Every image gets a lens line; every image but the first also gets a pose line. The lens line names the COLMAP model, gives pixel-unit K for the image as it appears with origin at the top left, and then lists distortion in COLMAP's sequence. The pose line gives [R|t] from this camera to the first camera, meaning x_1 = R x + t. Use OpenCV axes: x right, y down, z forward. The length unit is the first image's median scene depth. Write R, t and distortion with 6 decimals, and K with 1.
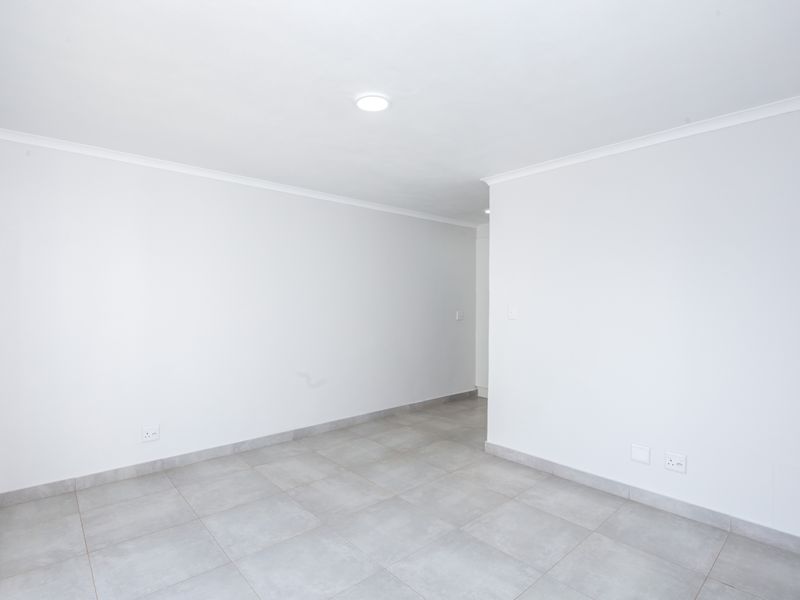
lens RADIAL K [[430.6, 0, 400.0], [0, 430.6, 300.0], [0, 0, 1]] dist [-0.005274, -0.000133]
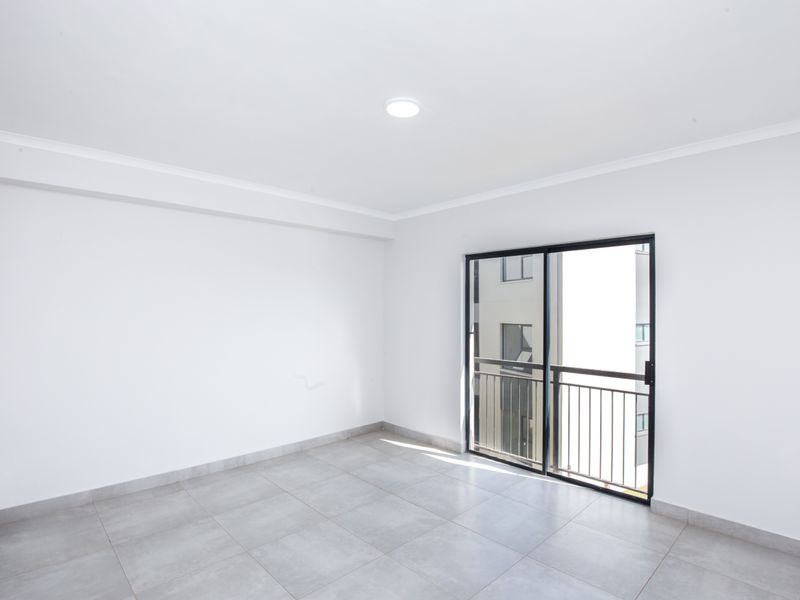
lens RADIAL K [[419.8, 0, 400.5], [0, 419.8, 306.9], [0, 0, 1]] dist [-0.001861, 0.000540]
pose [[-0.998812, -0.006639, -0.048284, -0.012812], [-0.006395, 0.999966, -0.005200, -0.010897], [0.048317, -0.004885, -0.998820, 1.543002]]
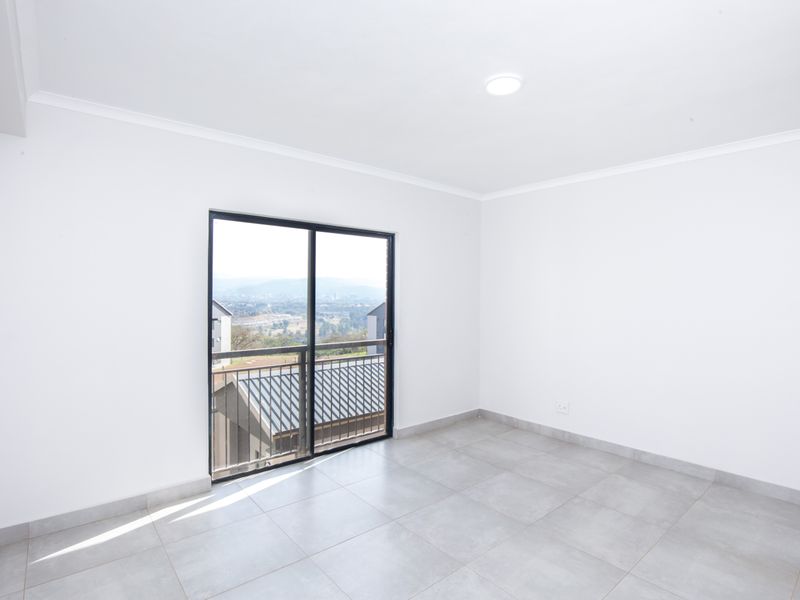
lens RADIAL K [[430.6, 0, 400.0], [0, 430.6, 300.0], [0, 0, 1]] dist [-0.005274, -0.000133]
pose [[-0.029462, 0.008275, -0.999532, 0.696740], [-0.006988, 0.999940, 0.008484, 0.007110], [0.999541, 0.007234, -0.029402, 0.644092]]
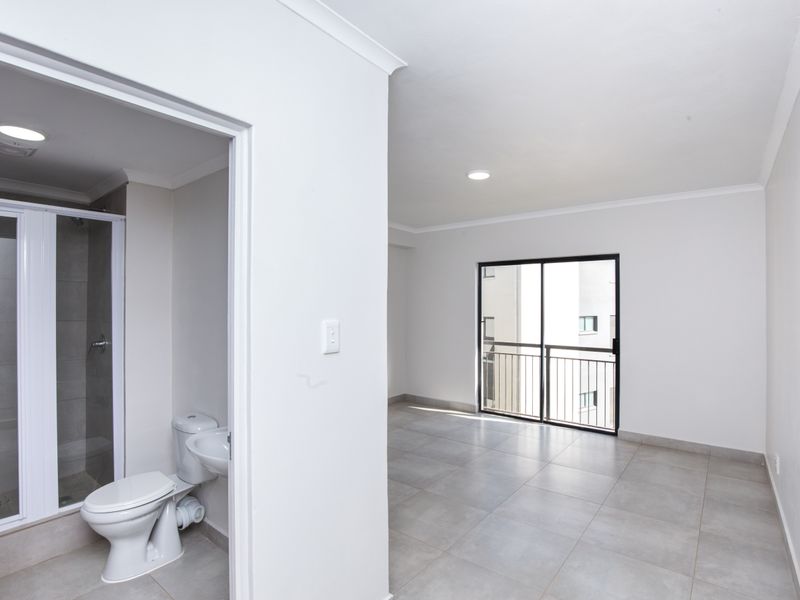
lens RADIAL K [[412.0, 0, 400.0], [0, 412.0, 300.0], [0, 0, 1]] dist [-0.001535, -0.000262]
pose [[-0.985144, -0.006989, -0.171589, 0.351433], [-0.005406, 0.999938, -0.009688, -0.009291], [0.171646, -0.008617, -0.985121, 1.880988]]
